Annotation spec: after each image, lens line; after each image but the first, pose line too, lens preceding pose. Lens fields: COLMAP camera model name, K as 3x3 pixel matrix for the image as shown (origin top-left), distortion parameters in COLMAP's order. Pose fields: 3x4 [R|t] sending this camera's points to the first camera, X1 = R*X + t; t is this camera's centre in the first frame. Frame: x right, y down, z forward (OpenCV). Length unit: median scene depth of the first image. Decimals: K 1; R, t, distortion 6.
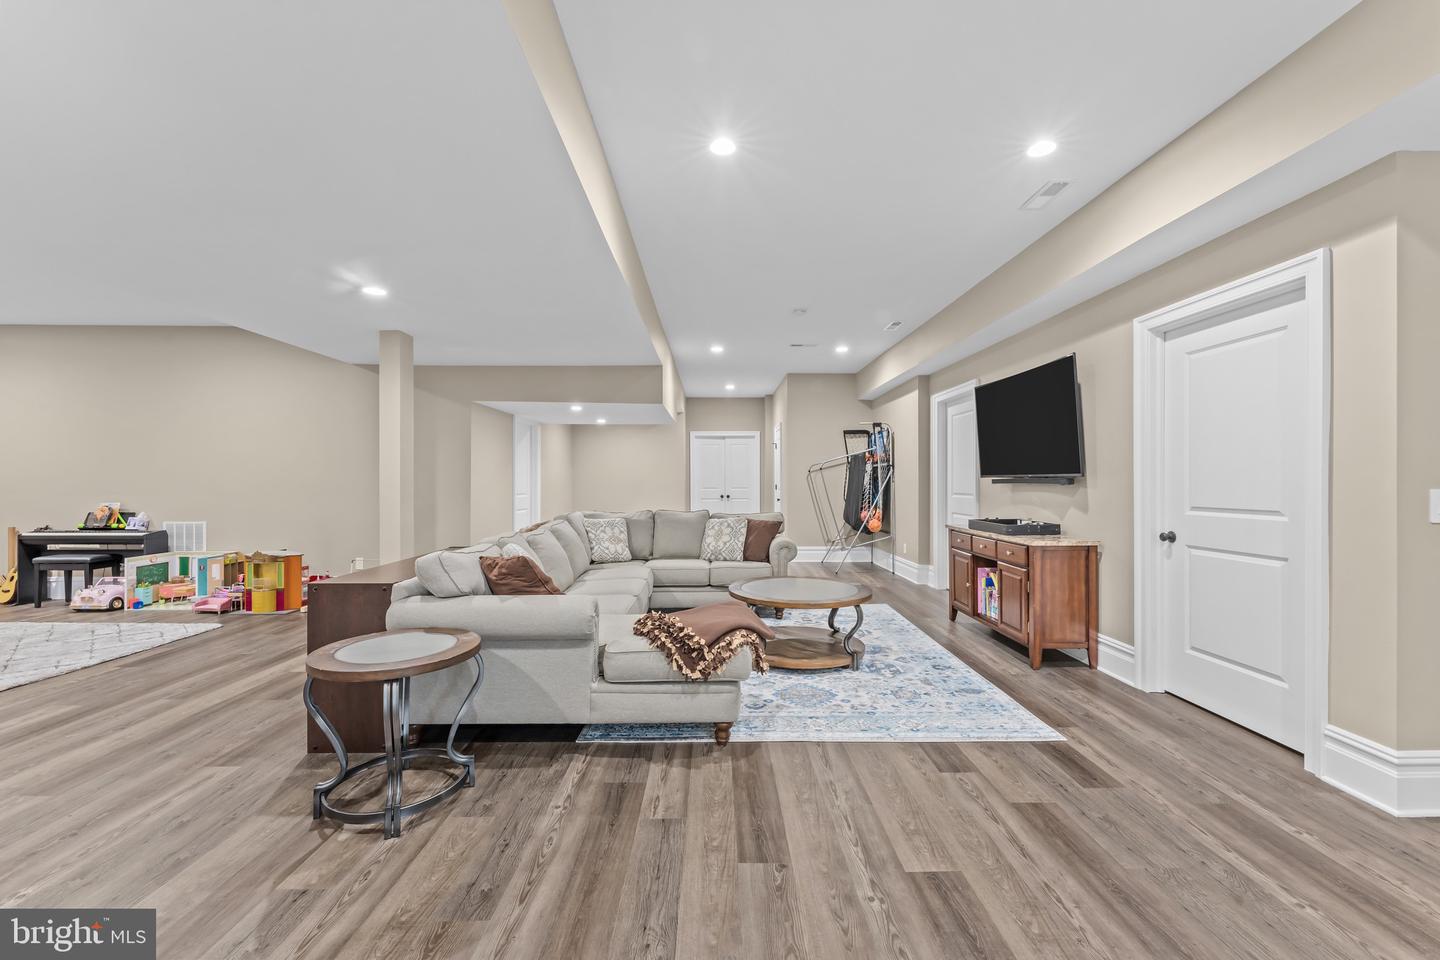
lens RADIAL K [[592.5, 0, 720.0], [0, 592.5, 480.0], [0, 0, 1]] dist [0.000869, 0.000066]
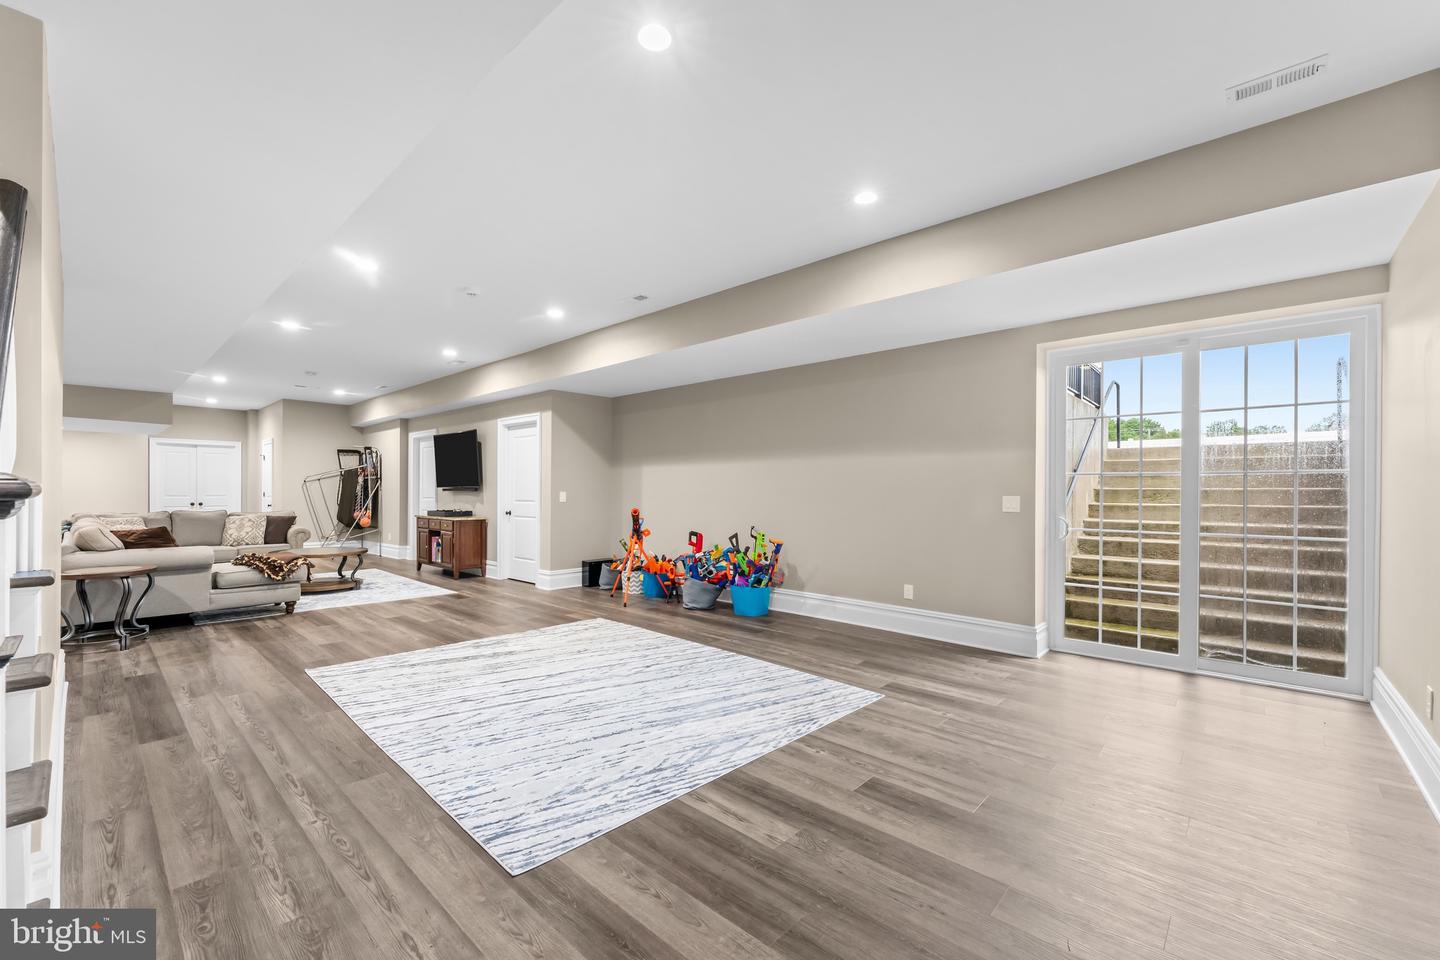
lens RADIAL K [[577.9, 0, 712.4], [0, 577.9, 492.6], [0, 0, 1]] dist [0.000544, 0.000149]
pose [[0.692119, 0.002636, 0.721778, -0.216387], [-0.005365, 0.999984, 0.001492, 0.003798], [-0.721763, -0.004905, 0.692123, -0.734626]]
